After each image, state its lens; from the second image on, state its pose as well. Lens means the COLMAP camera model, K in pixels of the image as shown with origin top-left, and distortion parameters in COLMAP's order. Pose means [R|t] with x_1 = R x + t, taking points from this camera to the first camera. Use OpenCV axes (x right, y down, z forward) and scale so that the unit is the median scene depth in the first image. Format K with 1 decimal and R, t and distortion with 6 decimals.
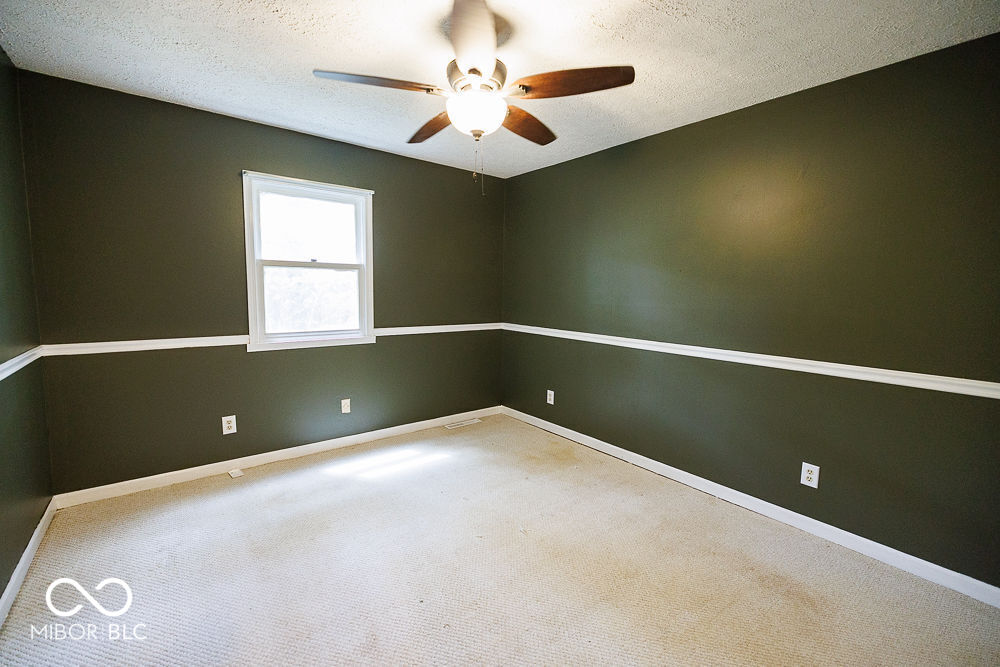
lens RADIAL K [[416.9, 0, 507.4], [0, 416.9, 330.4], [0, 0, 1]] dist [0.001468, 0.000430]
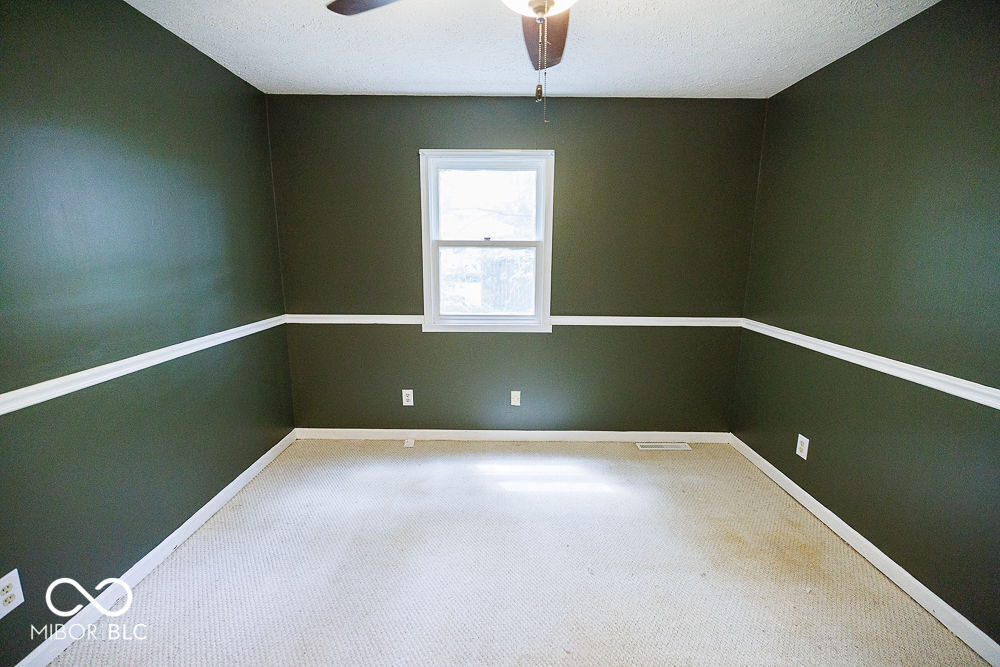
lens RADIAL K [[416.9, 0, 500.2], [0, 416.9, 330.3], [0, 0, 1]] dist [0.001468, 0.000430]
pose [[0.776030, 0.105459, -0.621817, 0.146599], [-0.058540, 0.993709, 0.095473, -0.054799], [0.627973, -0.037688, 0.777322, 0.286387]]
